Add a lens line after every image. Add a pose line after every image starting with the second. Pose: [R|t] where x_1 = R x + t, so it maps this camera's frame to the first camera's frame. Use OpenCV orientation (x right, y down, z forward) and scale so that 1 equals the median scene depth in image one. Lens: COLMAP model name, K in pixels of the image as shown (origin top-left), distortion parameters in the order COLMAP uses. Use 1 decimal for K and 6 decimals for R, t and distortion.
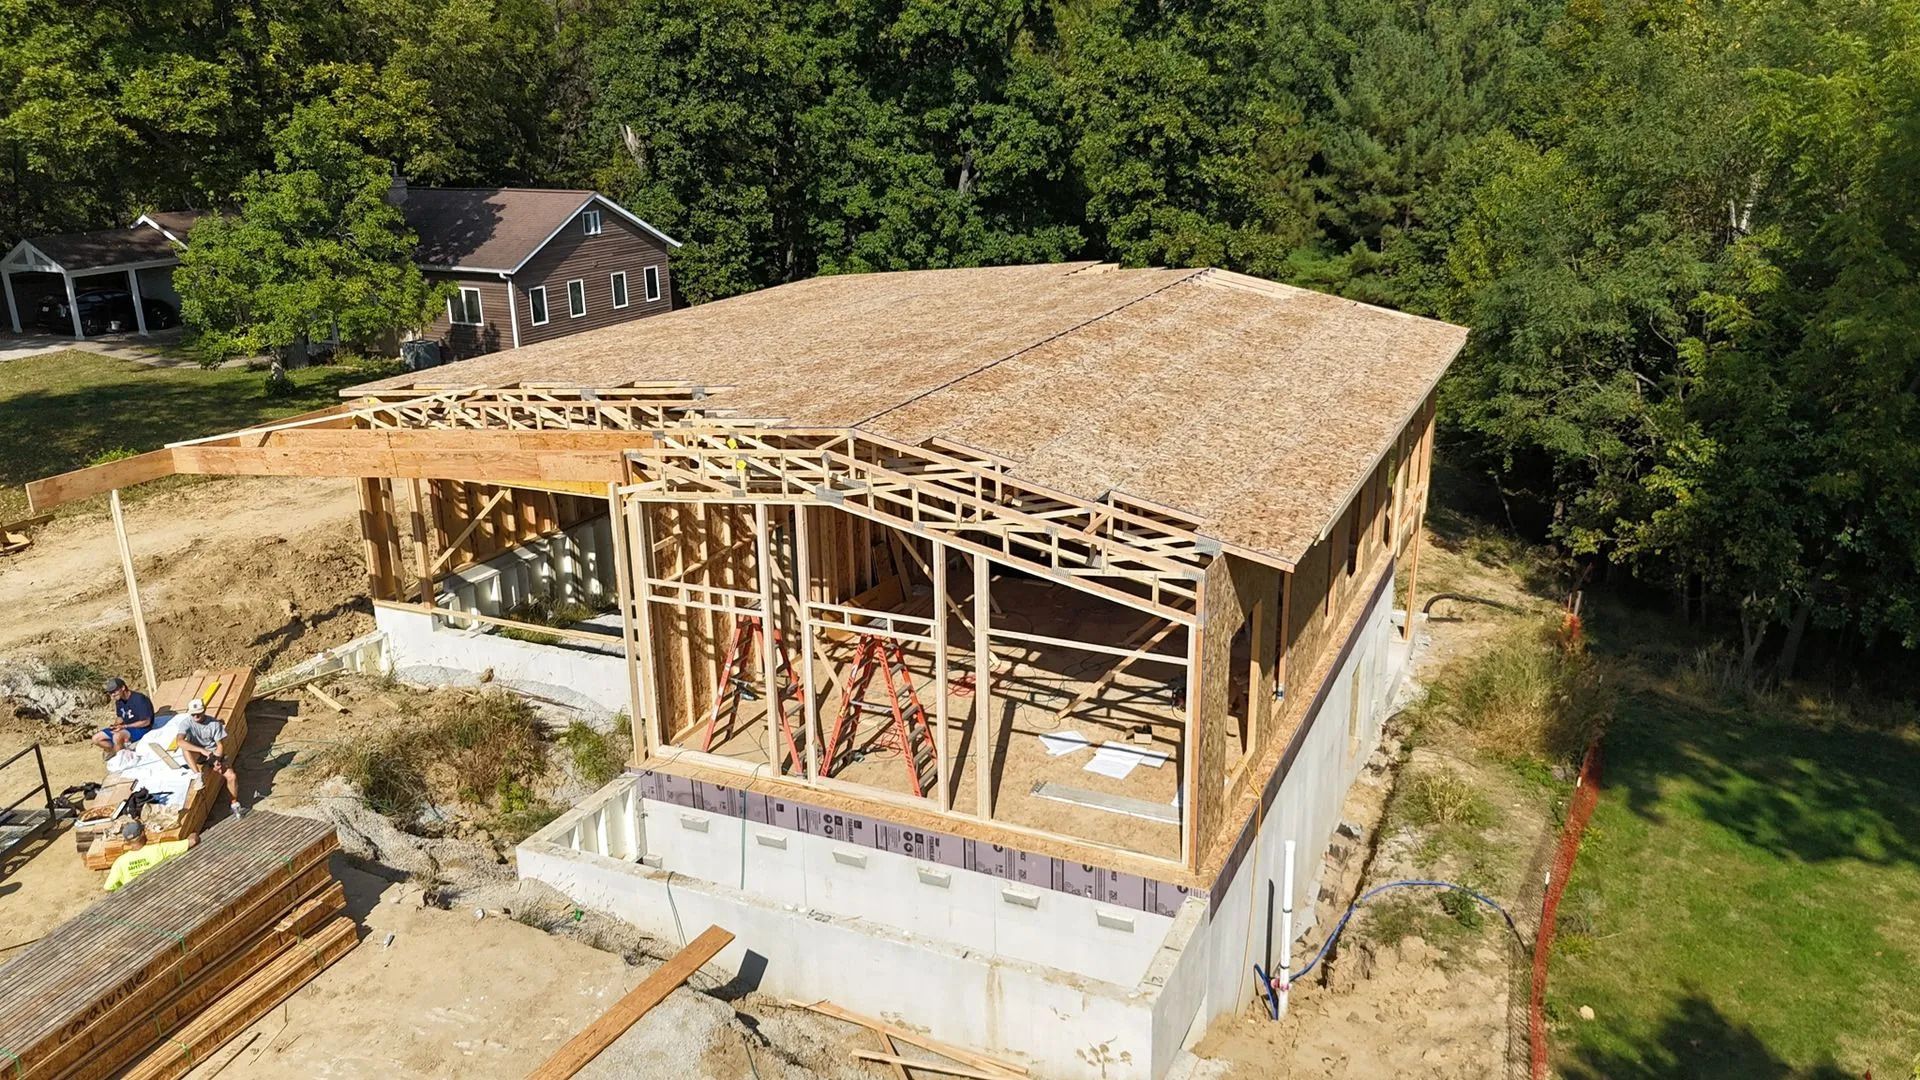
lens RADIAL K [[1418.0, 0, 965.3], [0, 1418.0, 546.6], [0, 0, 1]] dist [0.061662, -0.048781]
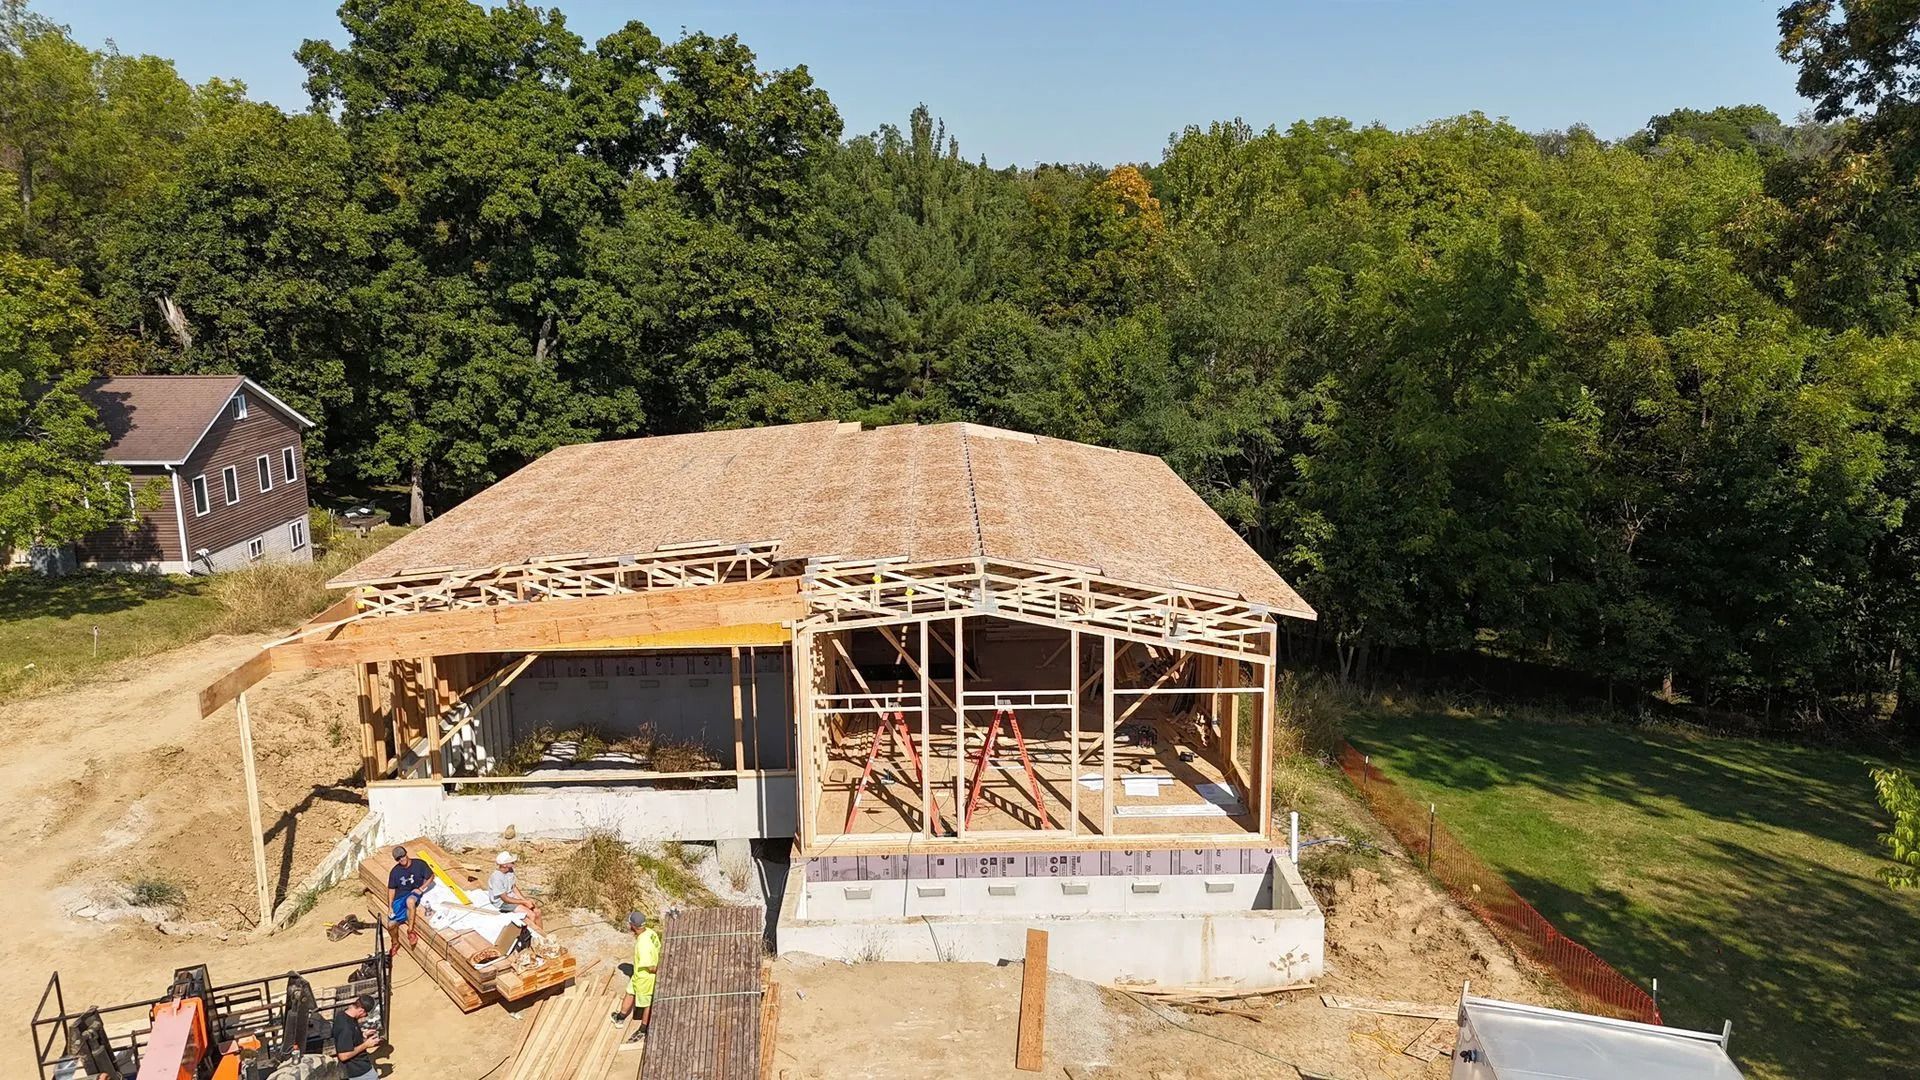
lens RADIAL K [[1418.0, 0, 957.6], [0, 1418.0, 543.4], [0, 0, 1]] dist [0.061662, -0.048781]
pose [[0.897935, -0.090231, 0.430780, -0.215460], [0.133188, 0.988576, -0.070556, -0.001653], [-0.419492, 0.120730, 0.899695, -0.059310]]
